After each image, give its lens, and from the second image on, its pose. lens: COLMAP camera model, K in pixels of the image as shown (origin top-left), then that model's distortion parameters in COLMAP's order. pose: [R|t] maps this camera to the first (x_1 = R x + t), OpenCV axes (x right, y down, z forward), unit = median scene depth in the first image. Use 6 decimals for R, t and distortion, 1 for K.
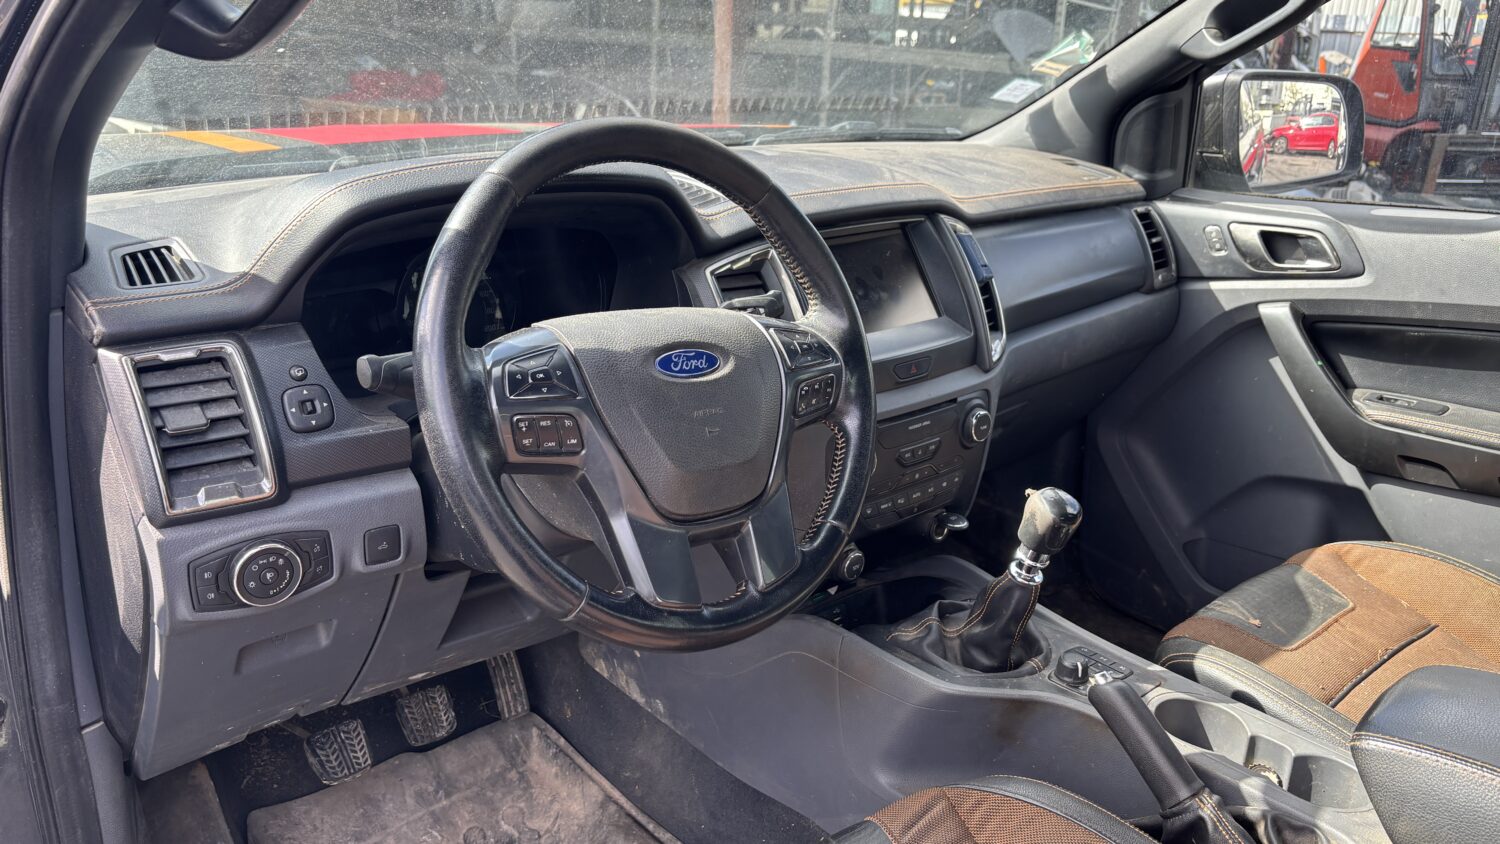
lens RADIAL K [[1134.8, 0, 760.0], [0, 1134.8, 415.2], [0, 0, 1]] dist [0.041912, -0.039283]
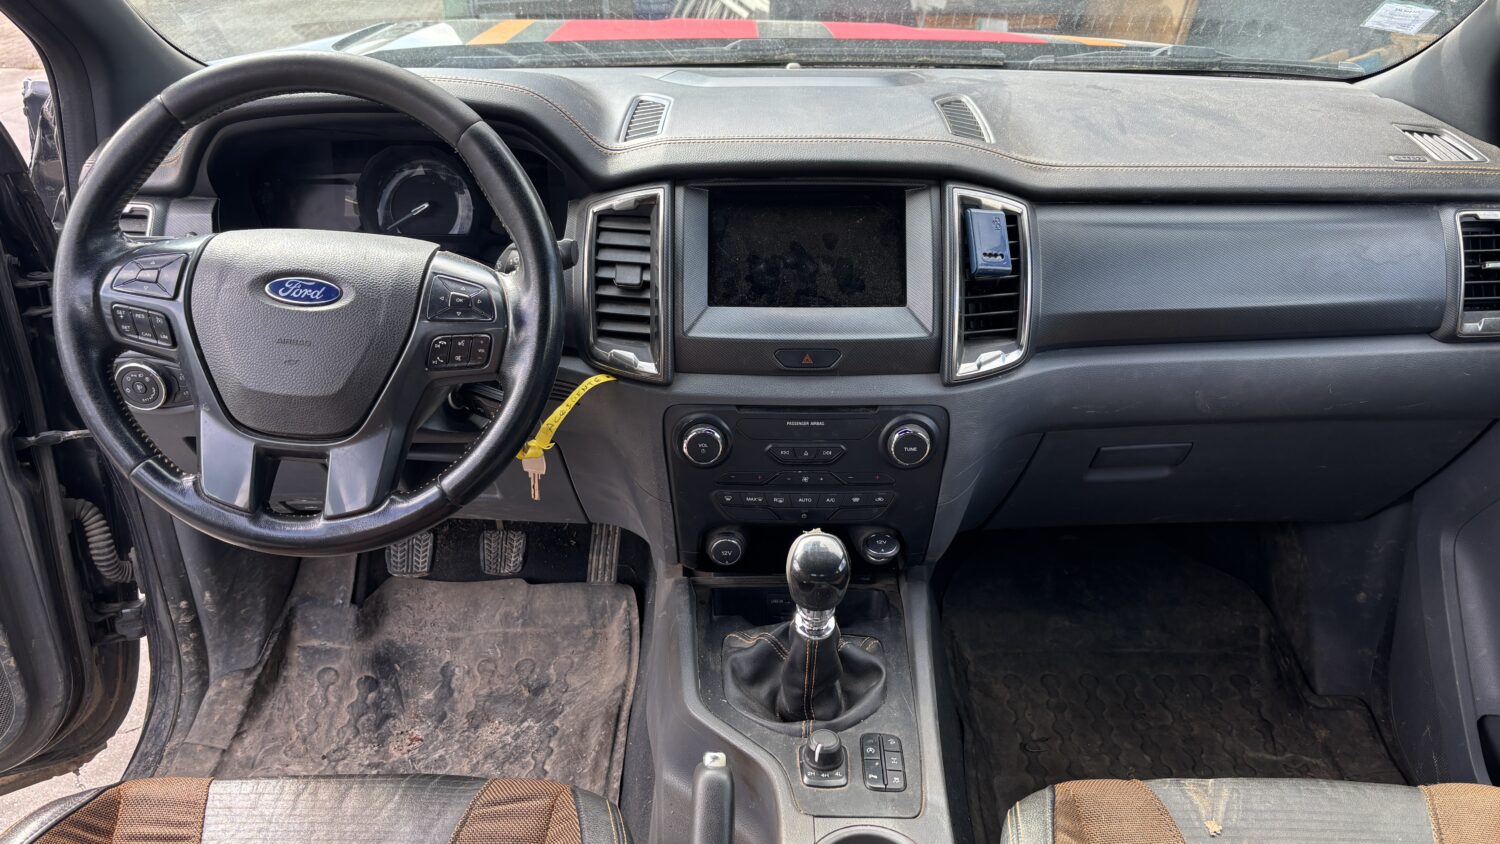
lens RADIAL K [[1134.8, 0, 756.5], [0, 1134.8, 425.4], [0, 0, 1]] dist [0.041912, -0.039283]
pose [[0.756507, 0.273822, -0.593902, 0.598173], [-0.203311, 0.961598, 0.184375, -0.135182], [0.621581, -0.018734, 0.783126, 0.284903]]
